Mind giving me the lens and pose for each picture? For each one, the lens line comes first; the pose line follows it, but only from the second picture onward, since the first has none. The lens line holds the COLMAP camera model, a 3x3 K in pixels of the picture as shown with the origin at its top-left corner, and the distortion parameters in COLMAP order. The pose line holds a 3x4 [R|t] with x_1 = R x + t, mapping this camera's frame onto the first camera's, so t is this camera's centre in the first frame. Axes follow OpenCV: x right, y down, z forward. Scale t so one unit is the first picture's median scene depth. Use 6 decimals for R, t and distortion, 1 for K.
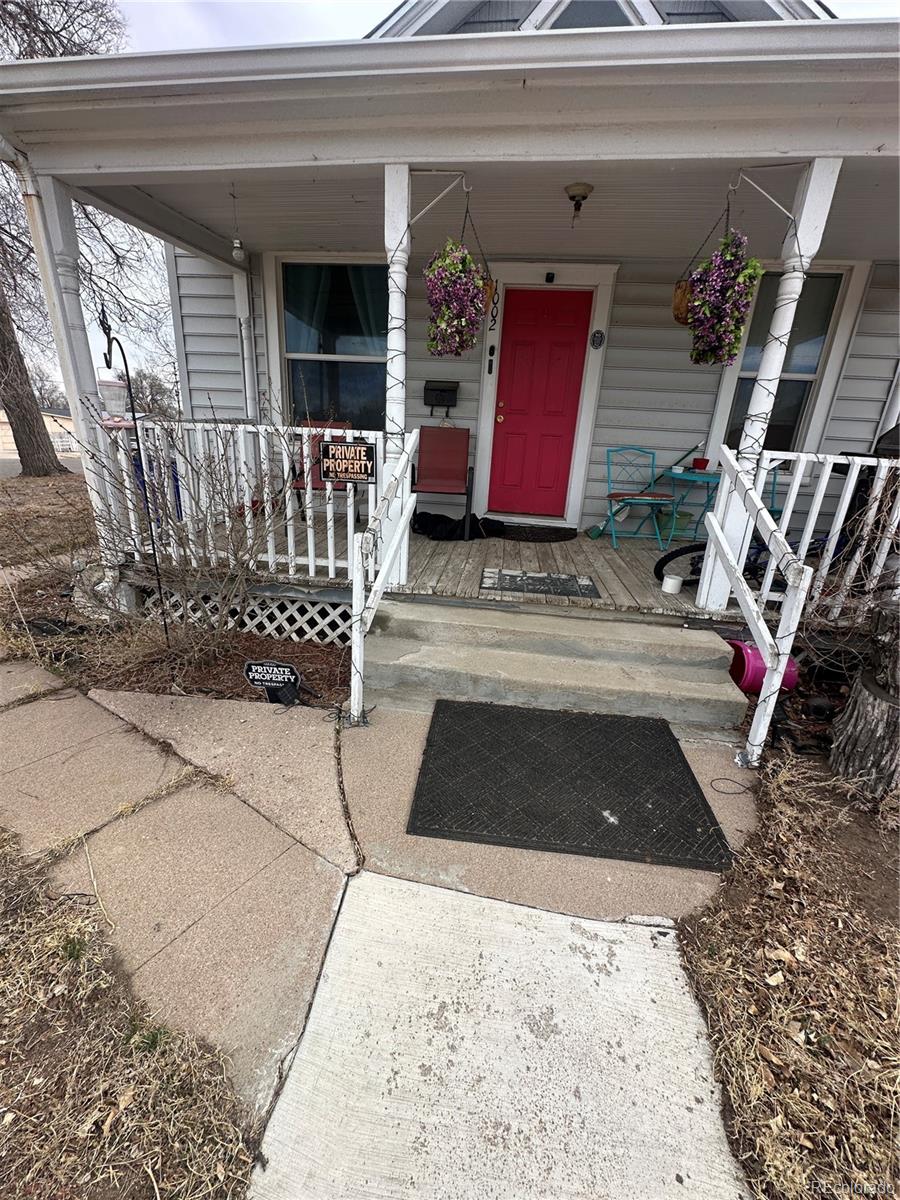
lens RADIAL K [[479.1, 0, 449.5], [0, 479.1, 597.1], [0, 0, 1]] dist [-0.005180, 0.001320]
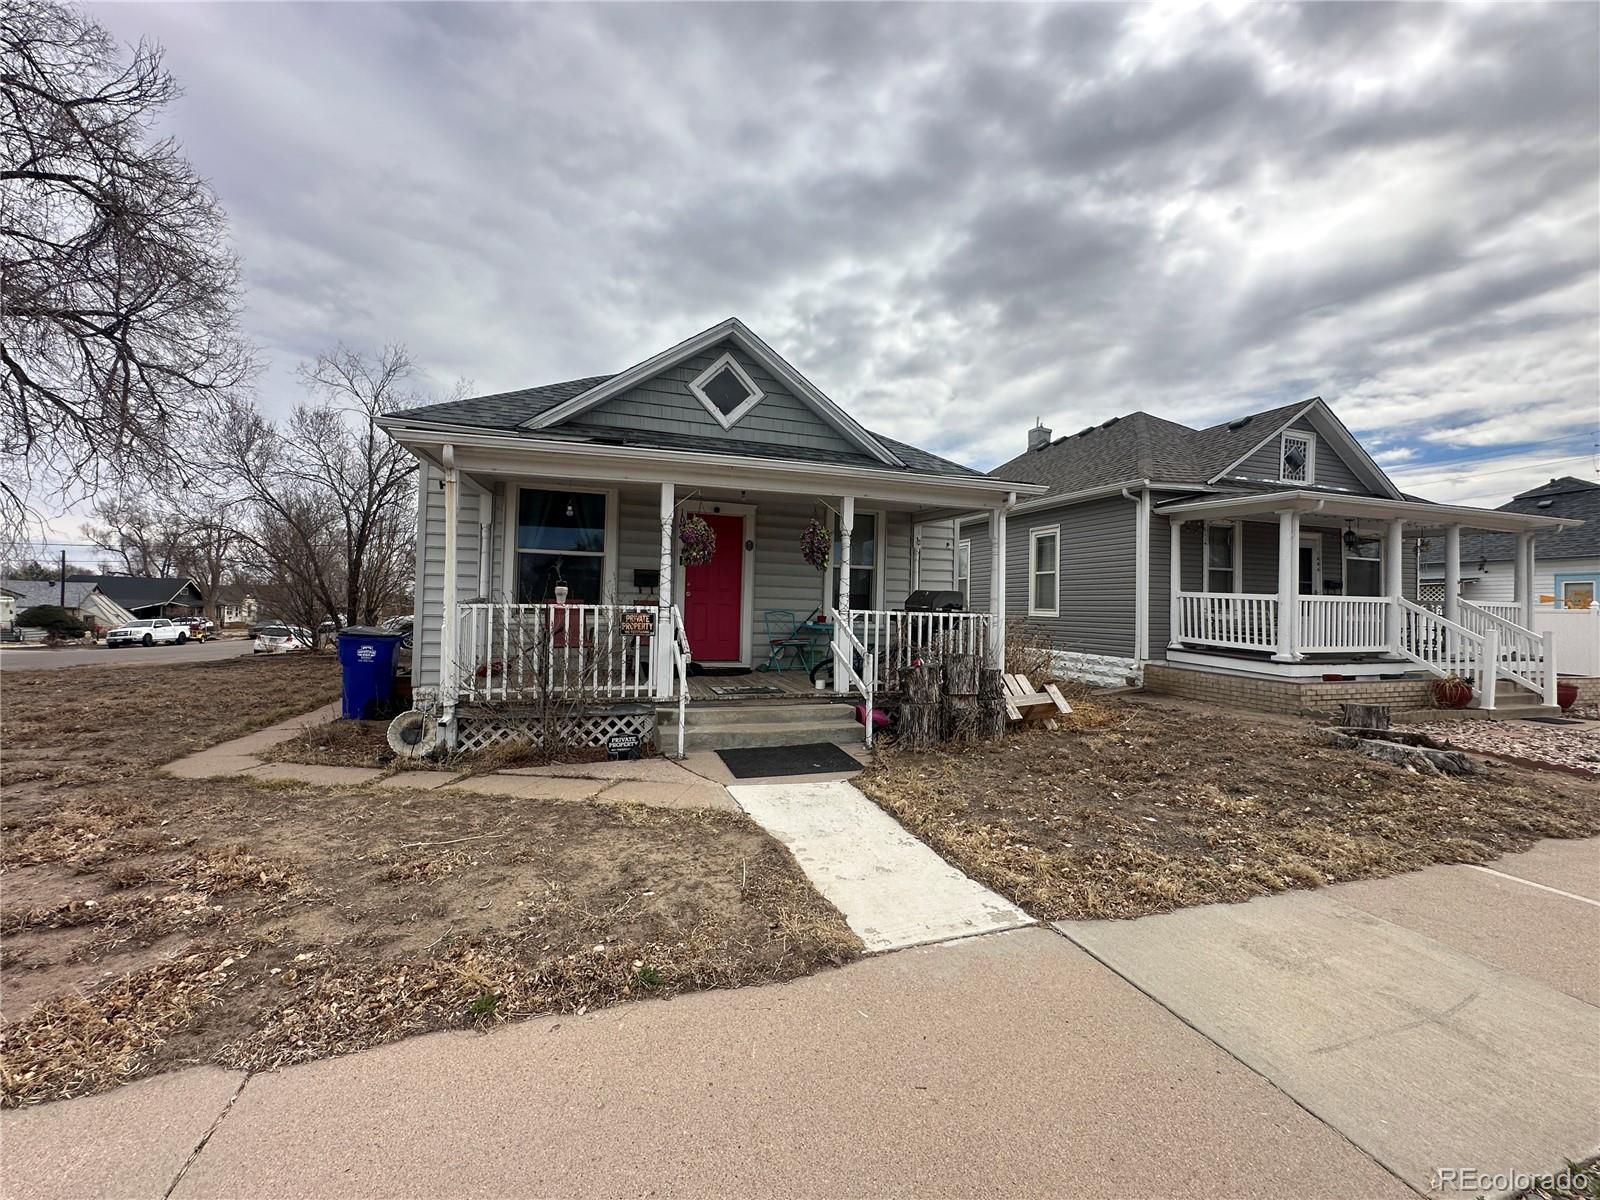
lens RADIAL K [[638.7, 0, 800.8], [0, 638.7, 597.0], [0, 0, 1]] dist [-0.005180, 0.001320]
pose [[0.900281, -0.022649, 0.434720, -0.443612], [0.161689, 0.944600, -0.285636, 0.239191], [-0.404167, 0.327442, 0.854067, -0.782123]]
